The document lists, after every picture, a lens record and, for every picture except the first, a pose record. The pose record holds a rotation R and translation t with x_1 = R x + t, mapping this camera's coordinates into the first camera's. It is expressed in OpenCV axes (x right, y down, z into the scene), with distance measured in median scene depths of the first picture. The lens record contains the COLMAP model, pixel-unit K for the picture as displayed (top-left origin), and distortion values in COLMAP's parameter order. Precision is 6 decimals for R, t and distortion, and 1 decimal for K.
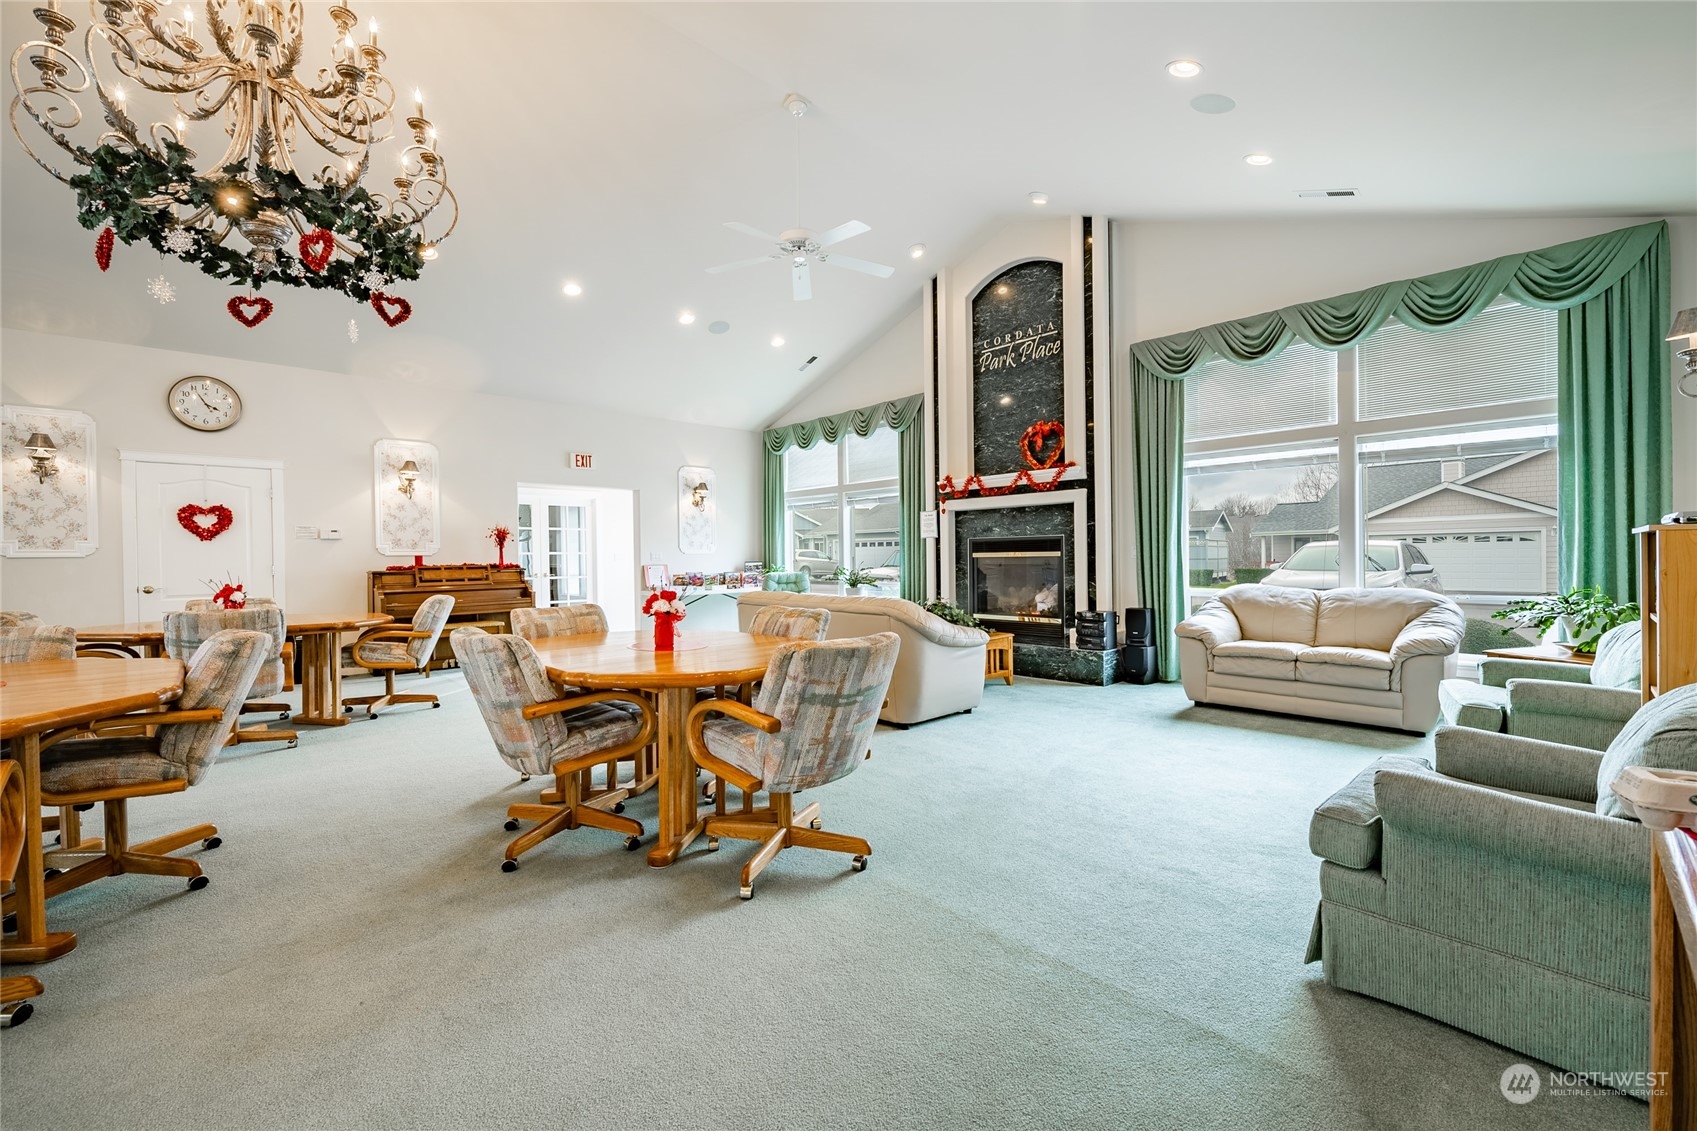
lens RADIAL K [[668.6, 0, 848.5], [0, 668.6, 565.5], [0, 0, 1]] dist [-0.002887, -0.005364]
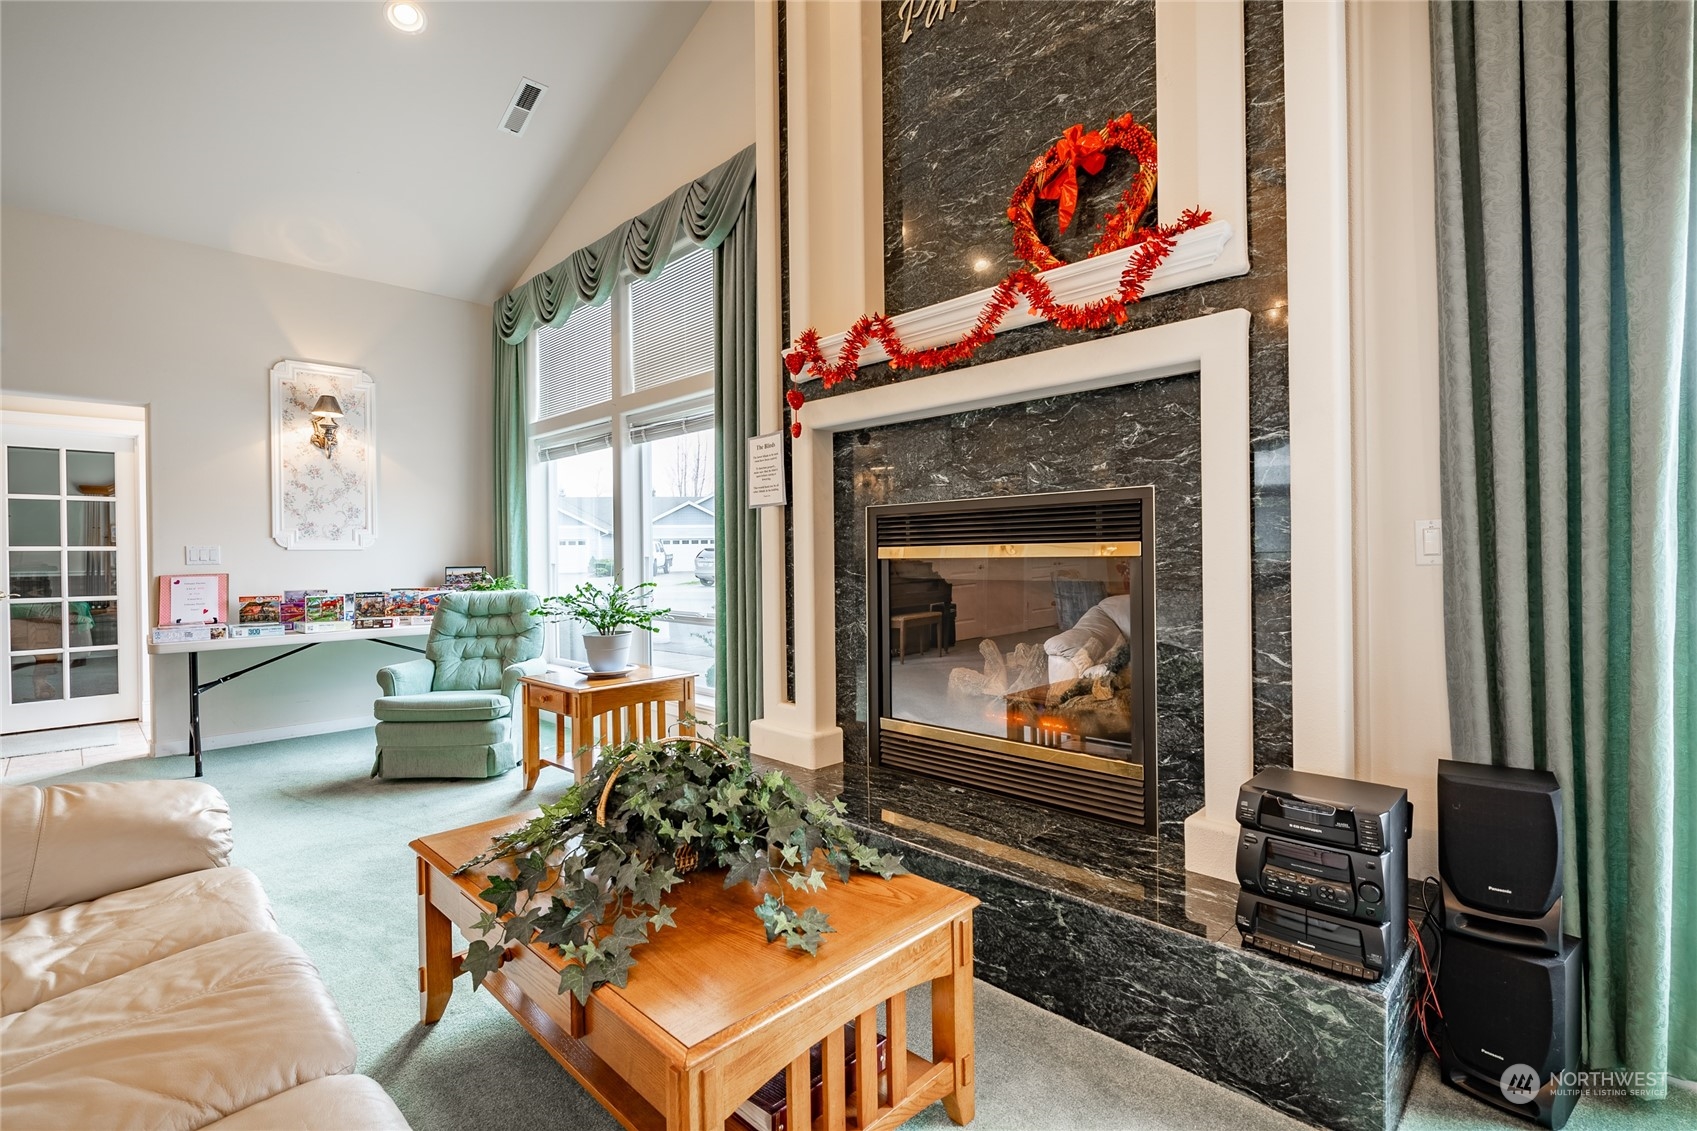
lens RADIAL K [[782.2, 0, 835.7], [0, 782.2, 558.3], [0, 0, 1]] dist [-0.000152, -0.000604]
pose [[0.999742, 0.000807, 0.022678, 0.169302], [-0.000588, 0.999953, -0.009672, -0.009584], [-0.022685, 0.009657, 0.999696, 0.643119]]
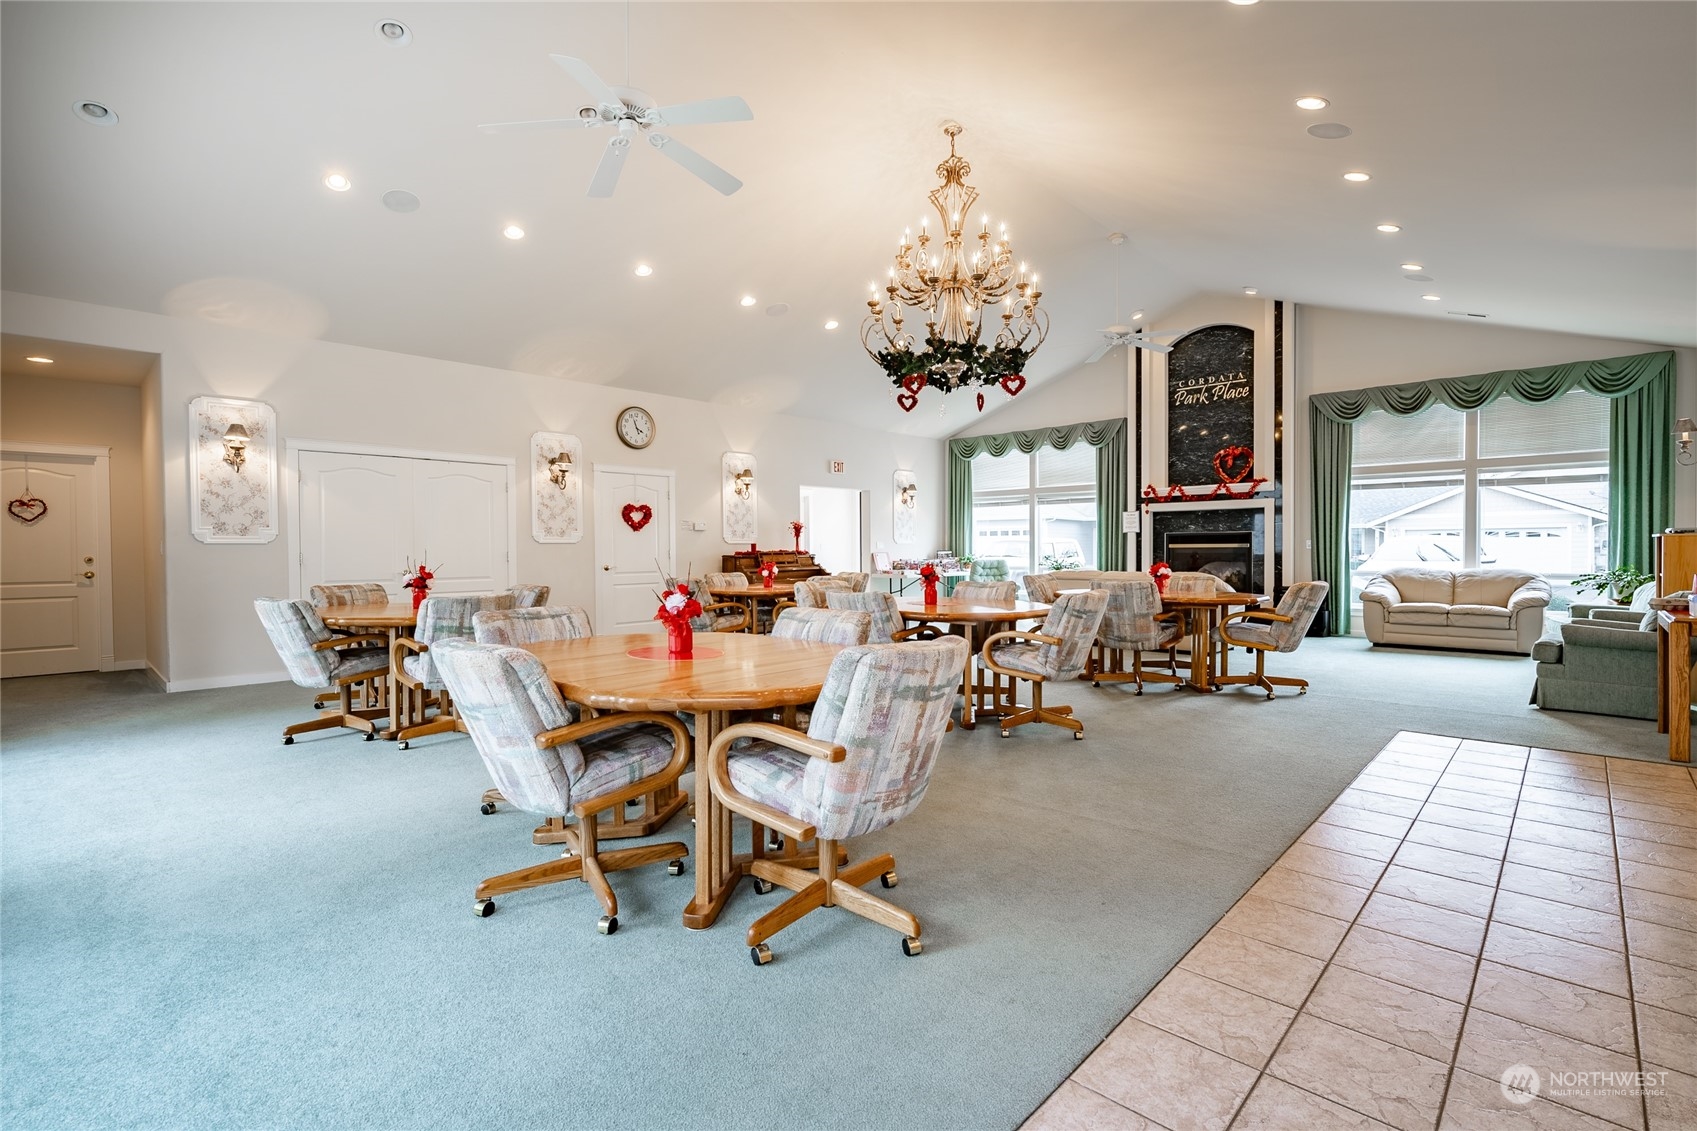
lens RADIAL K [[745.3, 0, 855.1], [0, 745.3, 563.3], [0, 0, 1]] dist [0.000381, -0.004666]
pose [[0.998639, 0.004881, 0.051925, -0.550793], [-0.005242, 0.999963, 0.006820, 0.012769], [-0.051890, -0.007083, 0.998628, -0.460245]]
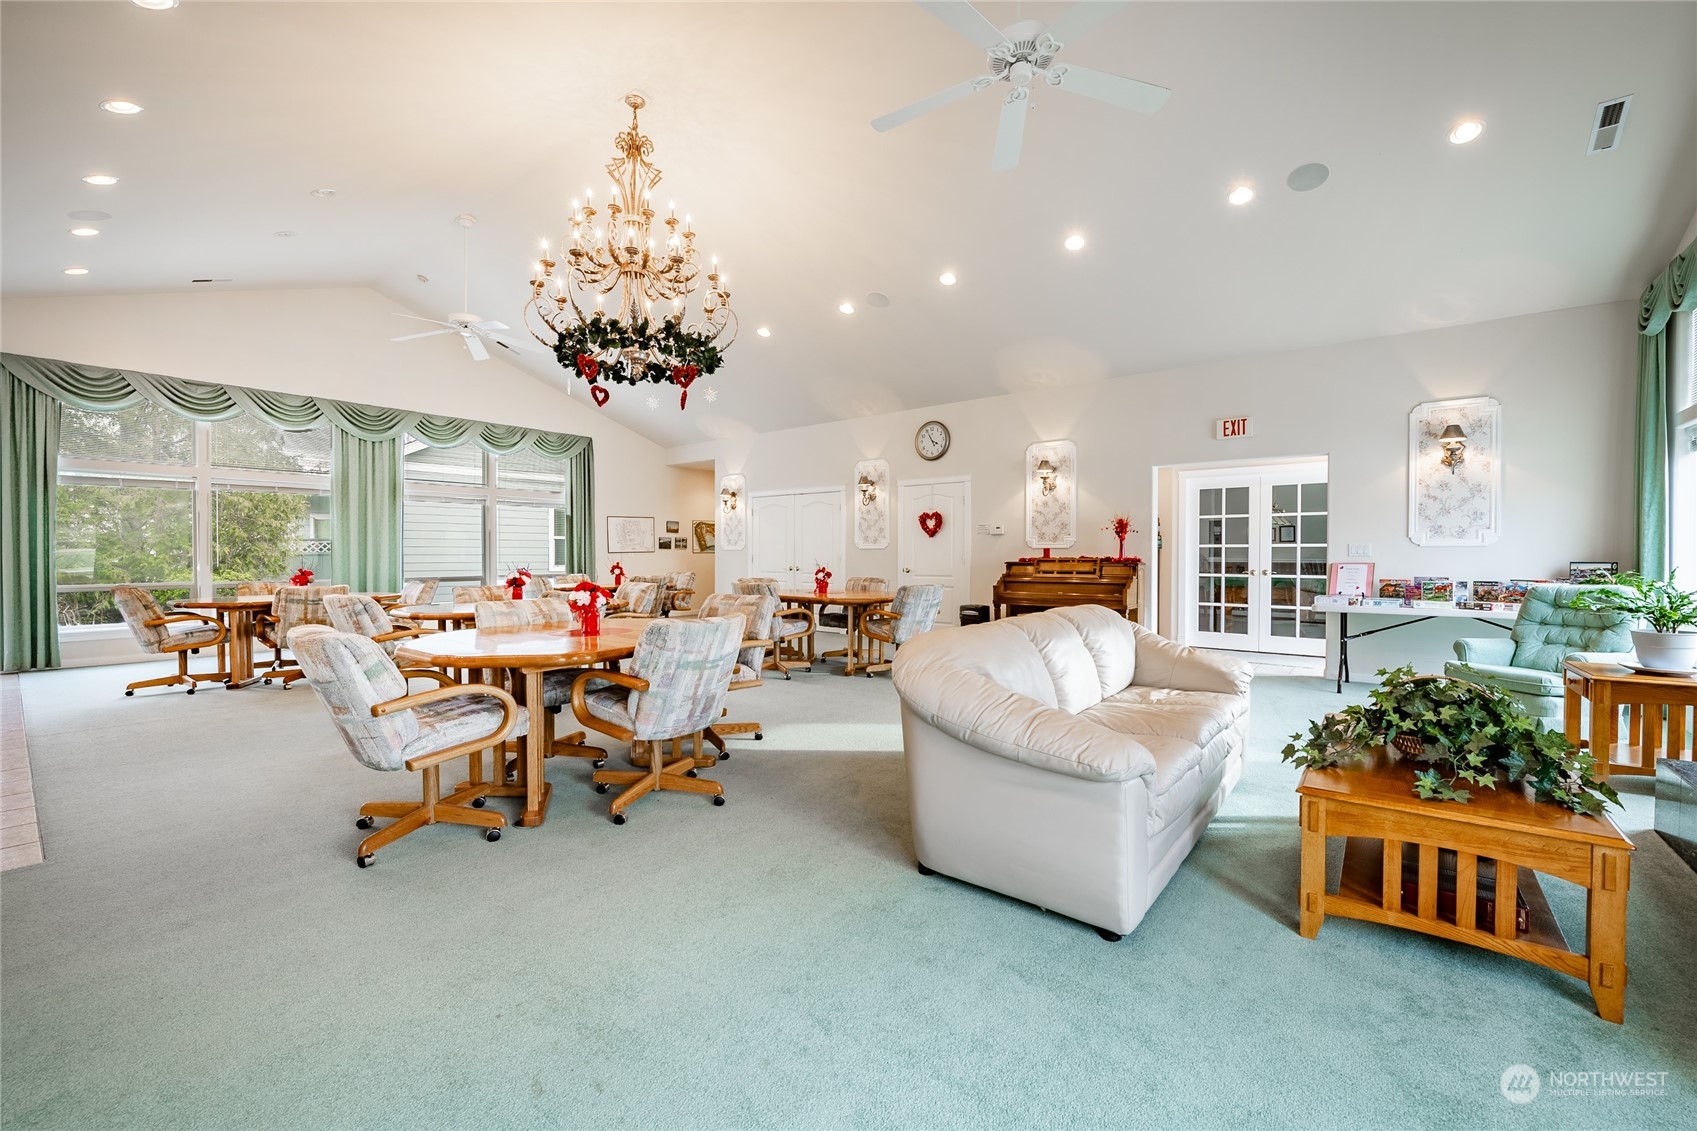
lens RADIAL K [[689.9, 0, 850.7], [0, 689.9, 559.9], [0, 0, 1]] dist [-0.002459, -0.006386]
pose [[0.143280, 0.020826, -0.989463, 0.428261], [-0.015258, 0.999706, 0.018832, -0.012700], [0.989565, 0.012399, 0.143555, 0.557815]]
